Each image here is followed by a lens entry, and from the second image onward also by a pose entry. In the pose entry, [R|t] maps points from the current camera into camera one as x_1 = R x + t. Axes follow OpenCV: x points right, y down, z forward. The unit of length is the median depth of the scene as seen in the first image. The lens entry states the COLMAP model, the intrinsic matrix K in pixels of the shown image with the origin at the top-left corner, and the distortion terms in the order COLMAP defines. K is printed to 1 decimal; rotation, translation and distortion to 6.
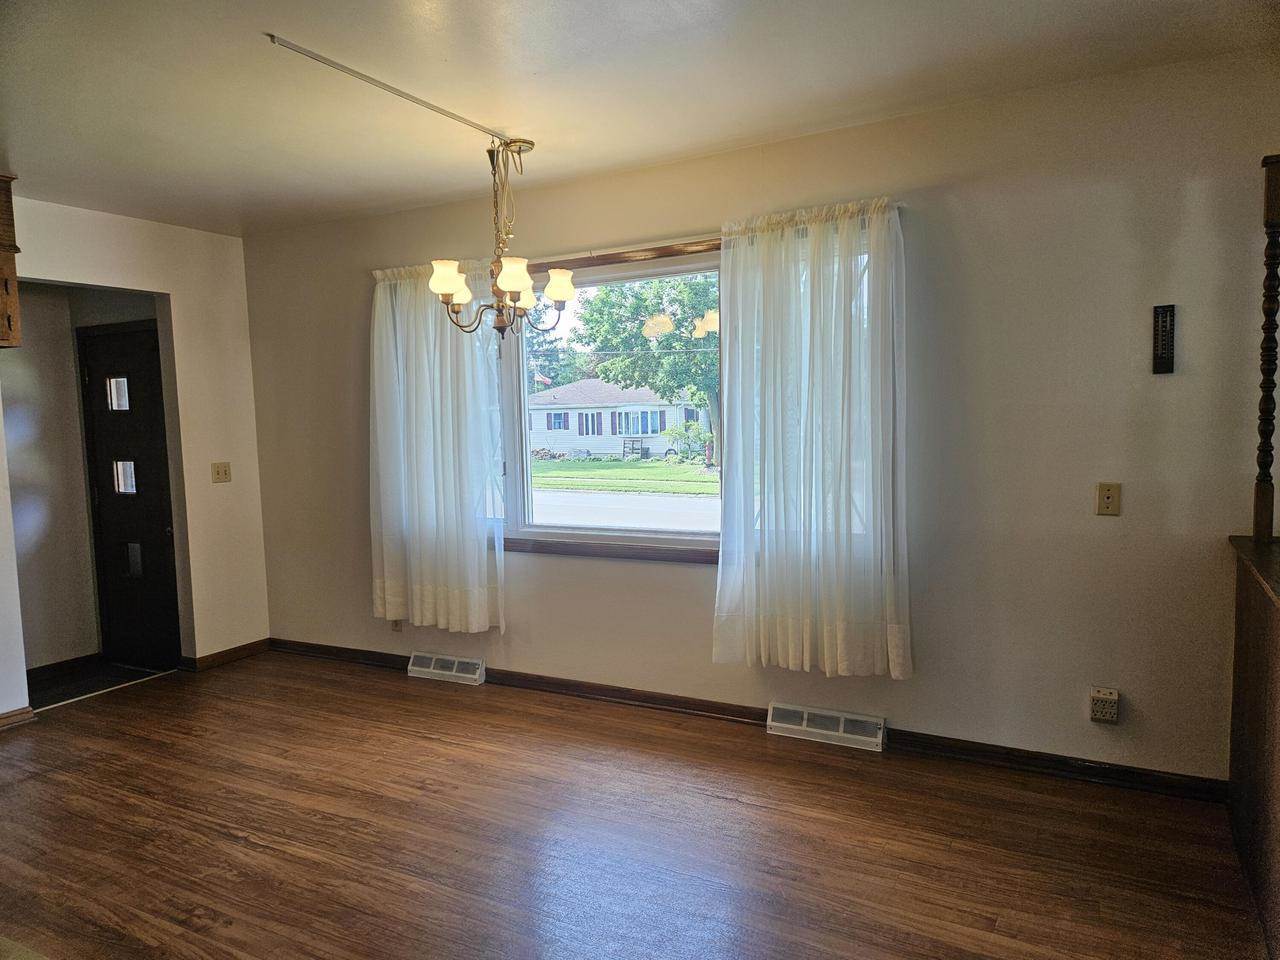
lens RADIAL K [[841.8, 0, 640.0], [0, 841.8, 480.0], [0, 0, 1]] dist [-0.003749, -0.002354]
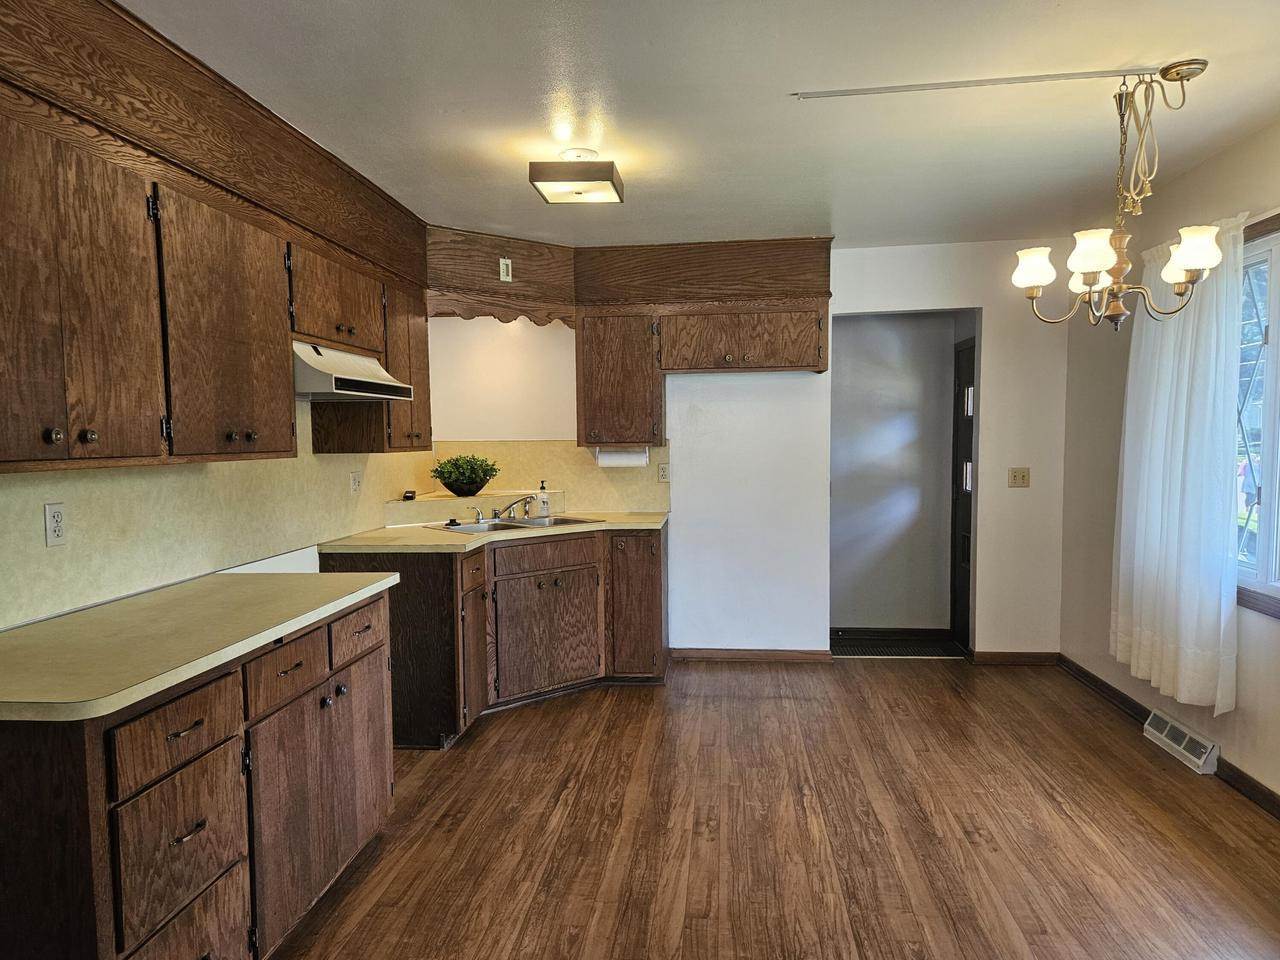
lens RADIAL K [[850.1, 0, 636.7], [0, 850.1, 471.3], [0, 0, 1]] dist [0.003771, 0.002901]
pose [[0.369606, 0.056445, -0.927472, 0.348482], [-0.065295, 0.997263, 0.034672, -0.027660], [0.926891, 0.047745, 0.372280, 0.236841]]
